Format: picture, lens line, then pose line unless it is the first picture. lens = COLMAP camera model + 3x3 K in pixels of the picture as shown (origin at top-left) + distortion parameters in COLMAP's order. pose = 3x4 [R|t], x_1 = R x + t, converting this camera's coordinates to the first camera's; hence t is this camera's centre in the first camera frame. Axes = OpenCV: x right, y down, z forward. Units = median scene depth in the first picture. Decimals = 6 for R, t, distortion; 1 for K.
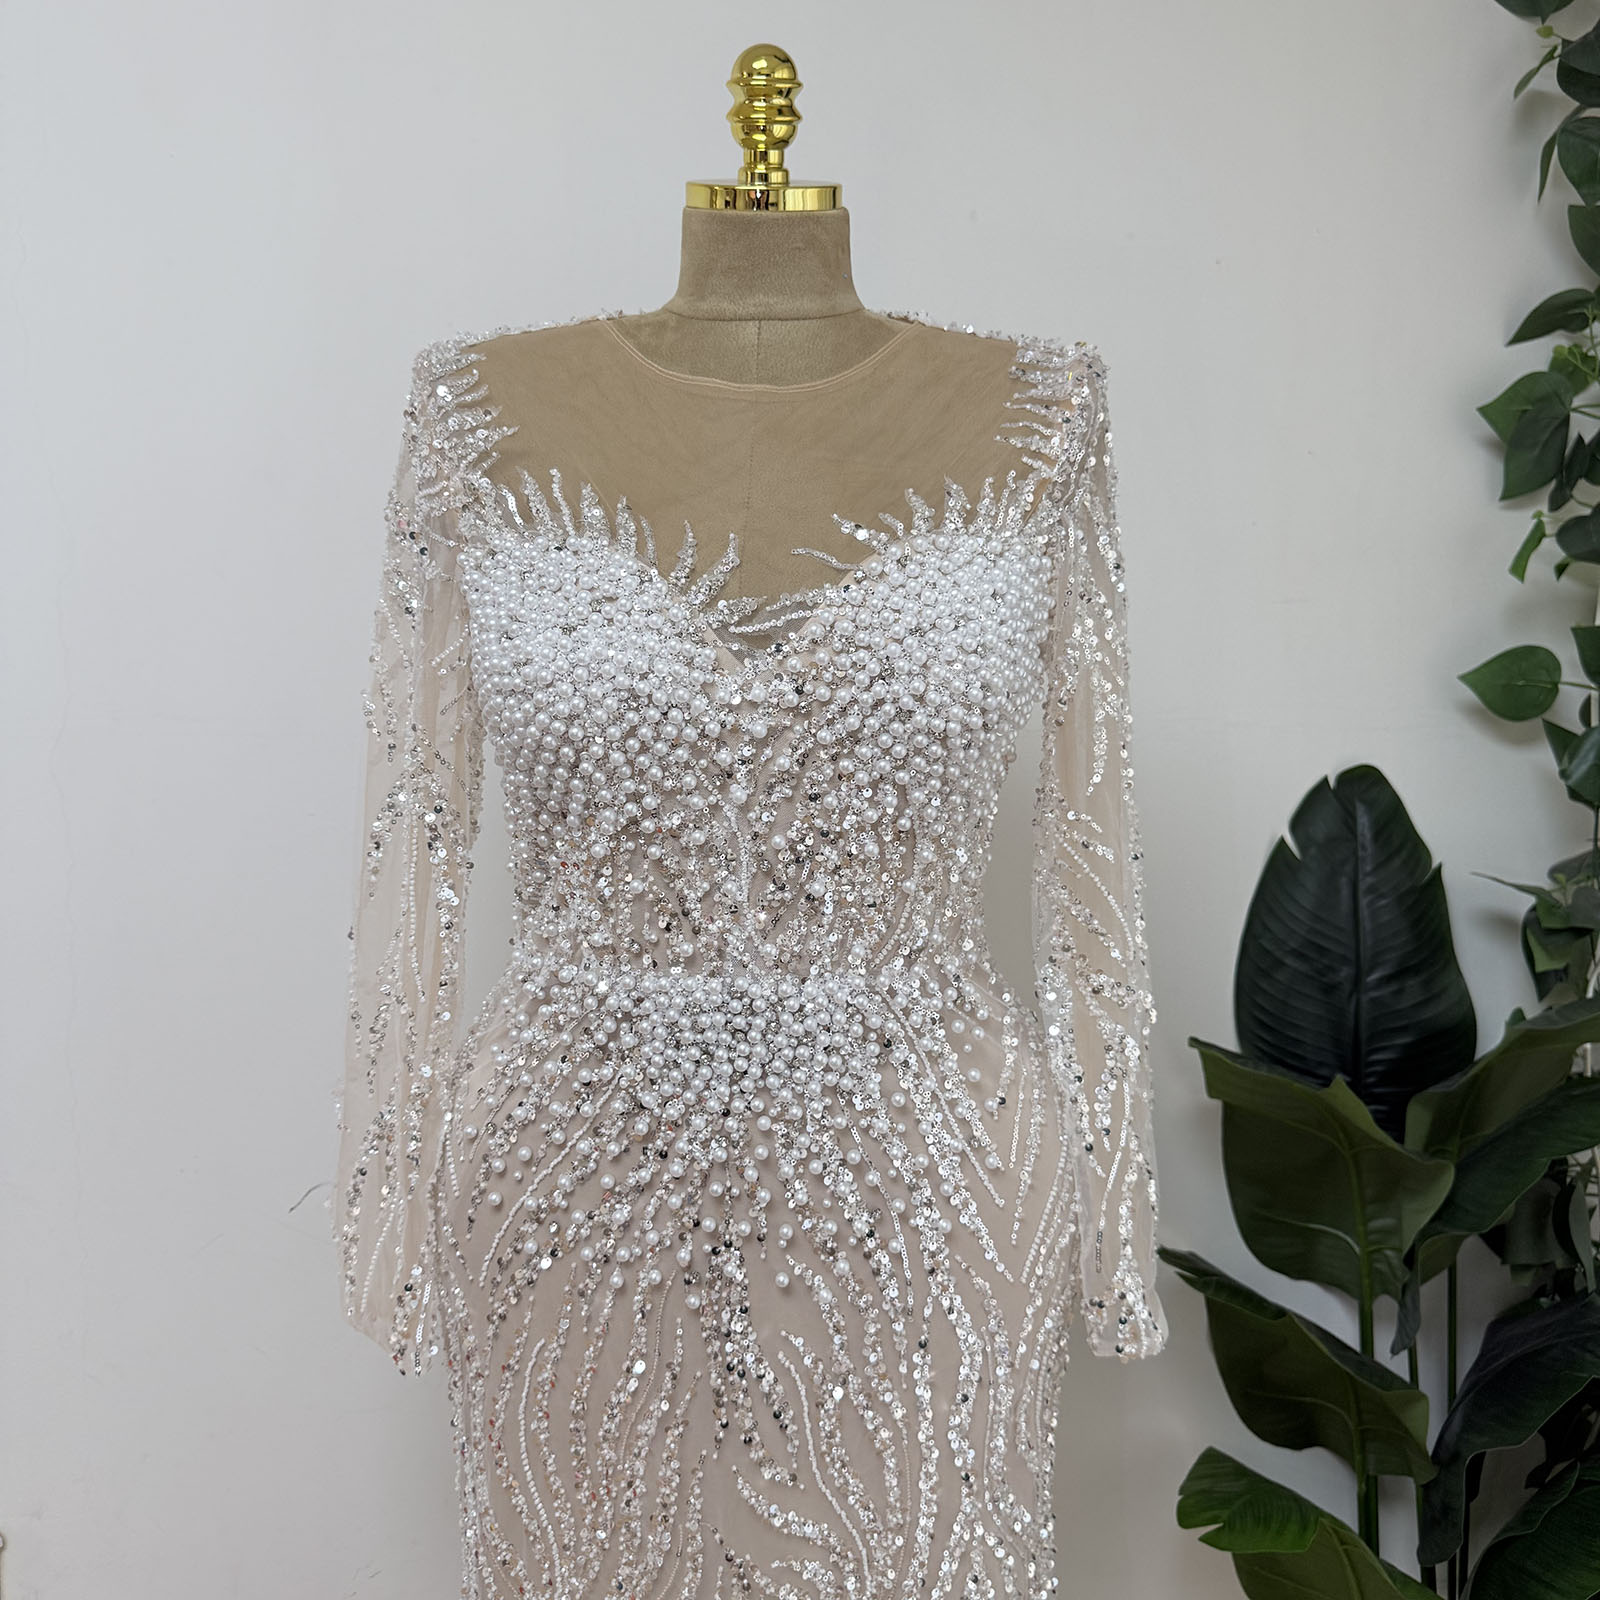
lens RADIAL K [[1472.3, 0, 784.8], [0, 1472.3, 788.1], [0, 0, 1]] dist [0.127676, 0.000000]
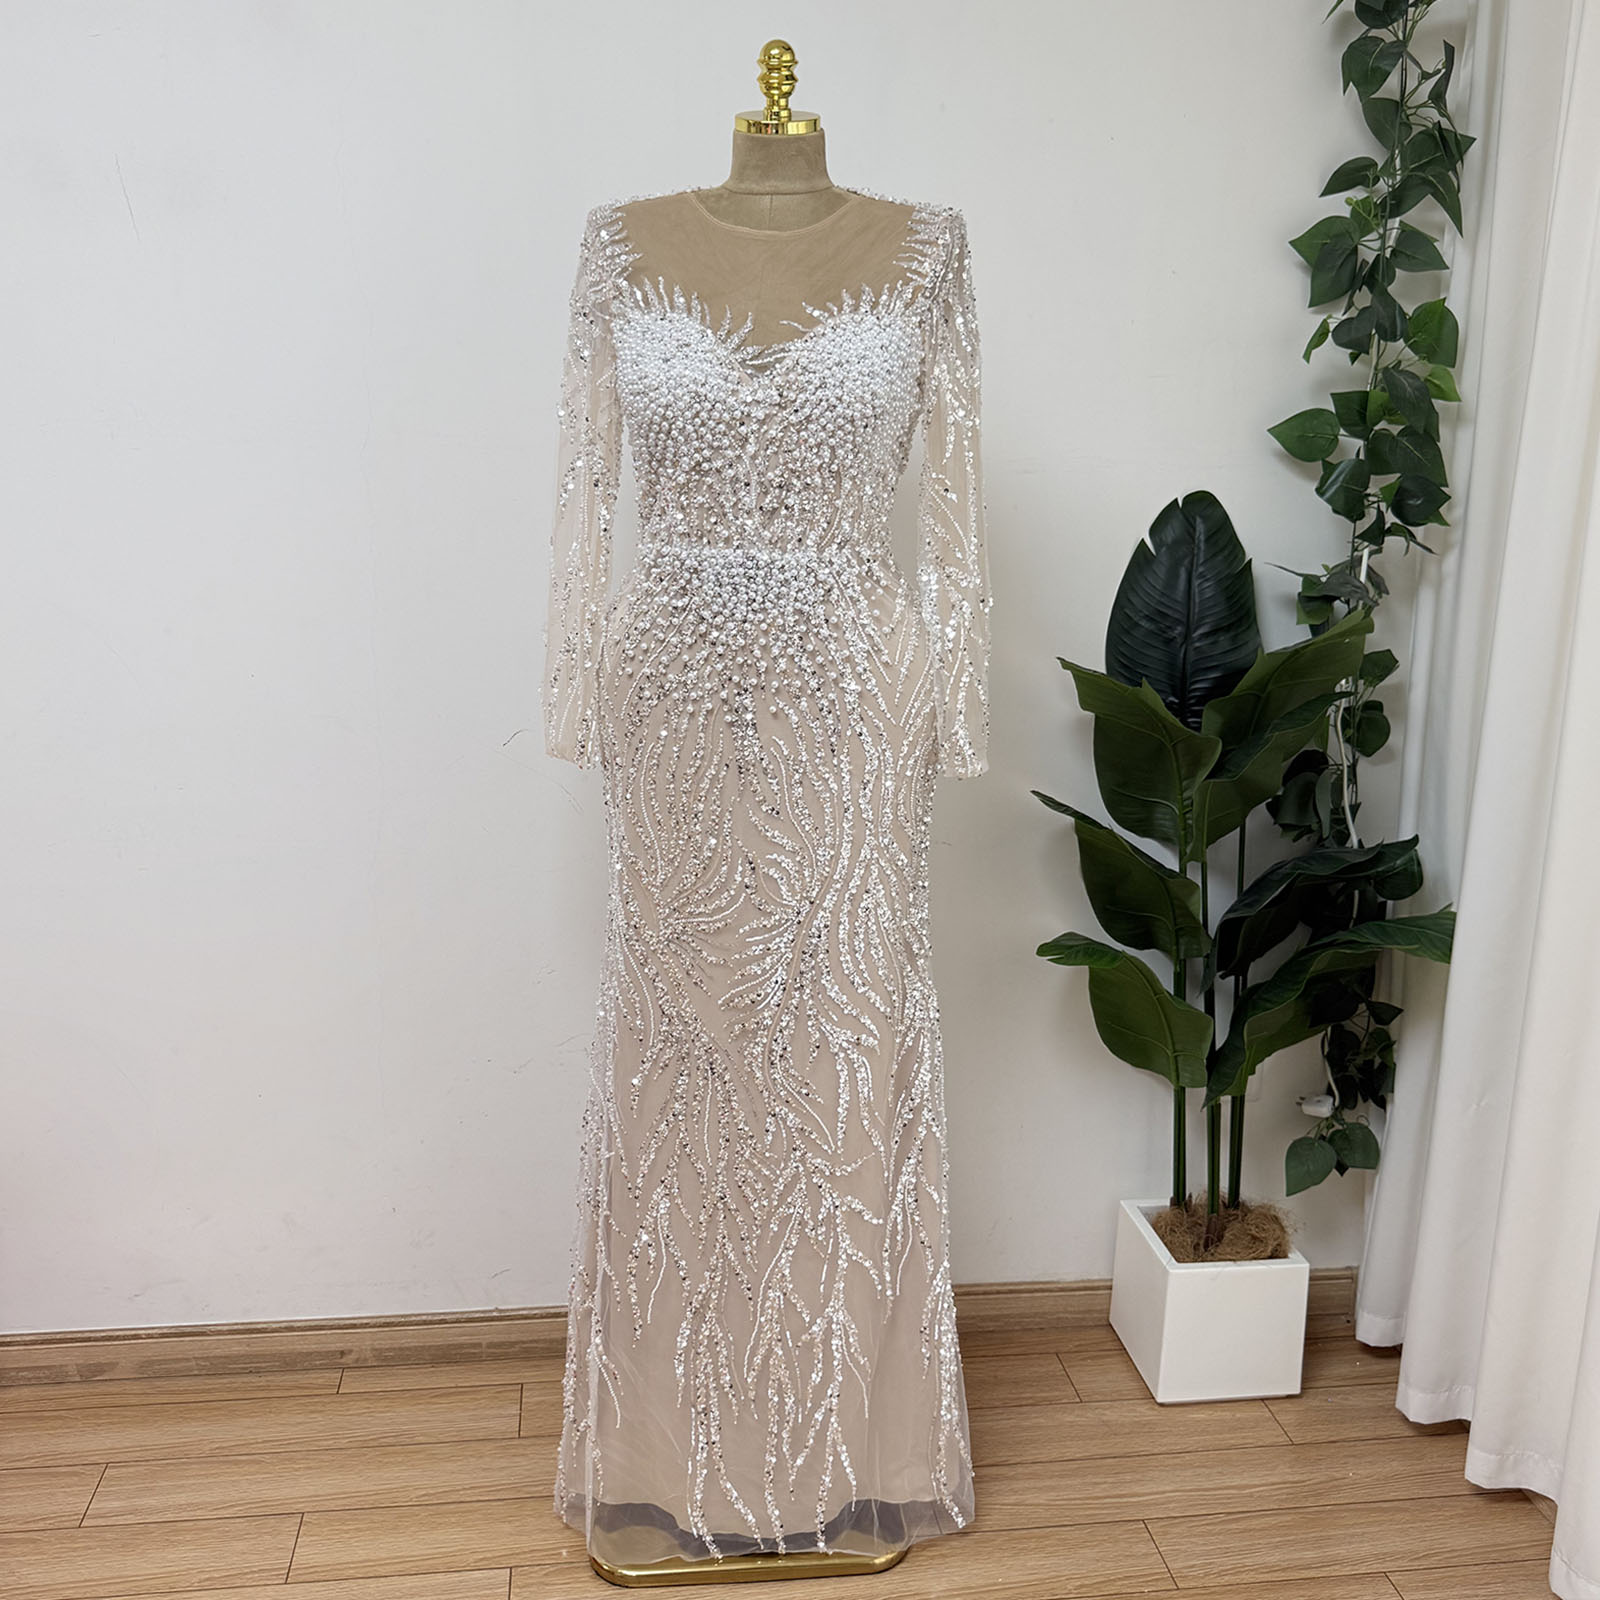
lens RADIAL K [[1472.3, 0, 802.4], [0, 1472.3, 784.5], [0, 0, 1]] dist [0.127676, 0.000000]
pose [[0.997322, 0.031768, -0.065878, 0.169806], [-0.024360, 0.993593, 0.110357, 0.212241], [0.068962, -0.108456, 0.991706, -0.944996]]
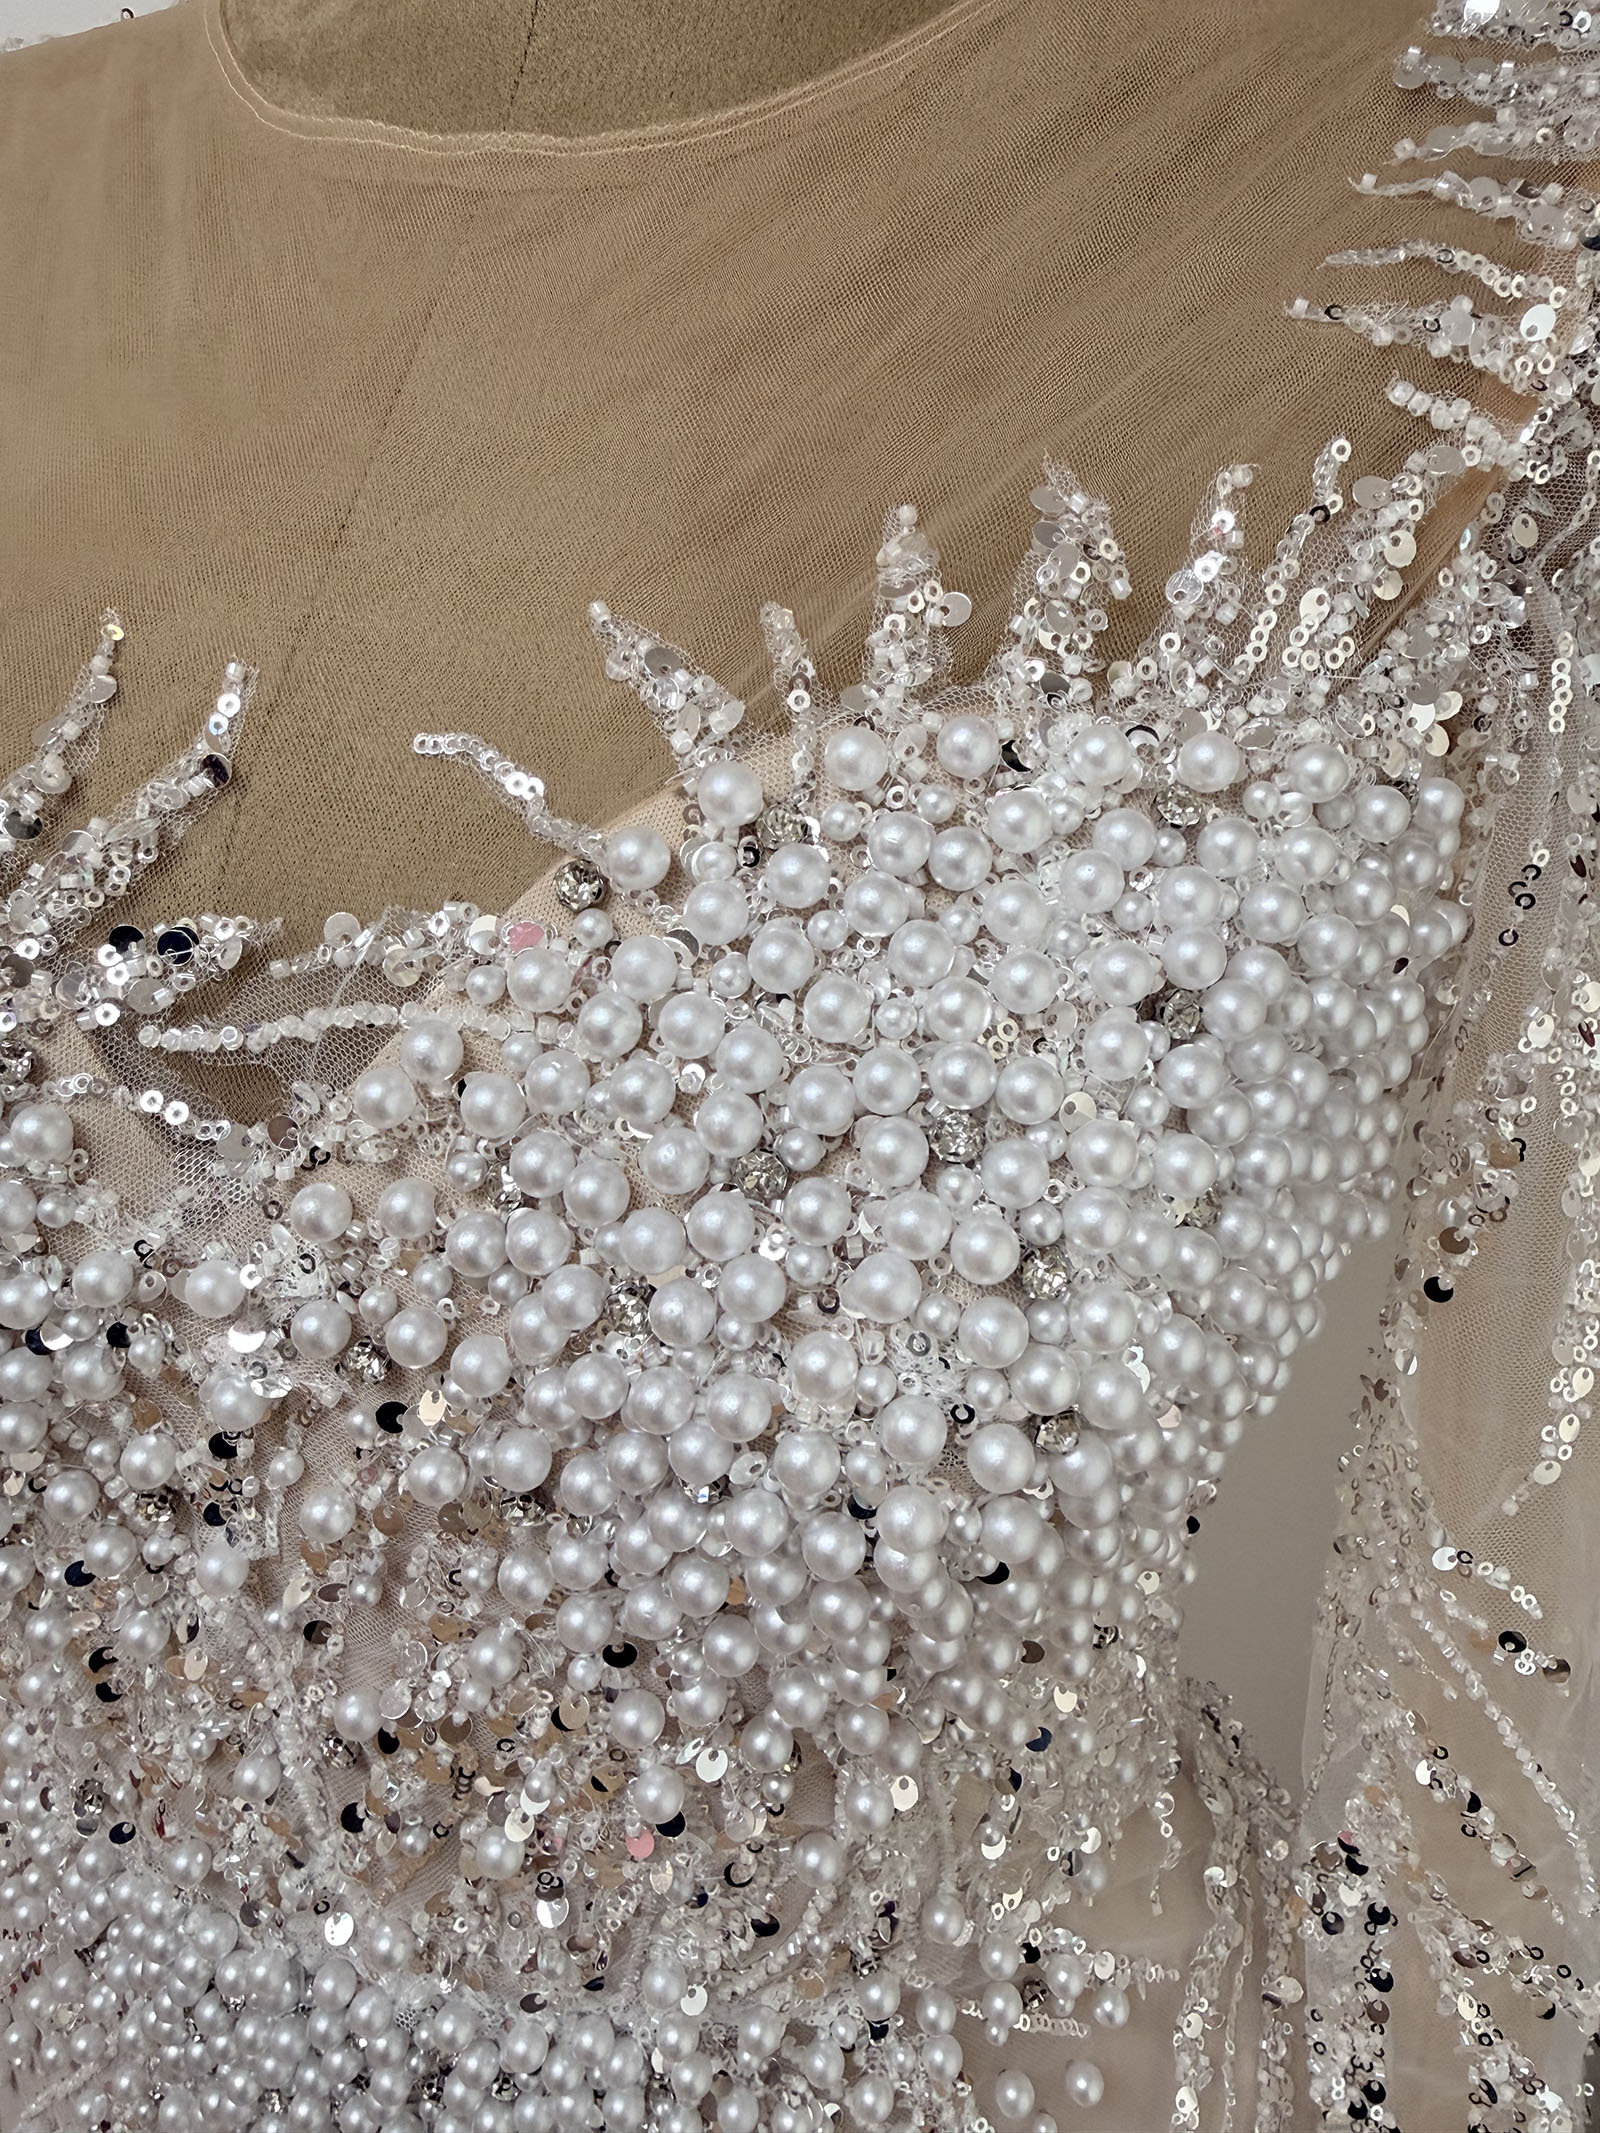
lens RADIAL K [[1512.9, 0, 807.2], [0, 1512.9, 991.2], [0, 0, 1]] dist [0.003895, 0.000806]
pose [[0.963609, 0.098133, -0.248651, 0.135372], [-0.059345, 0.985500, 0.158956, -0.151864], [0.260644, -0.138415, 0.955461, 0.694825]]
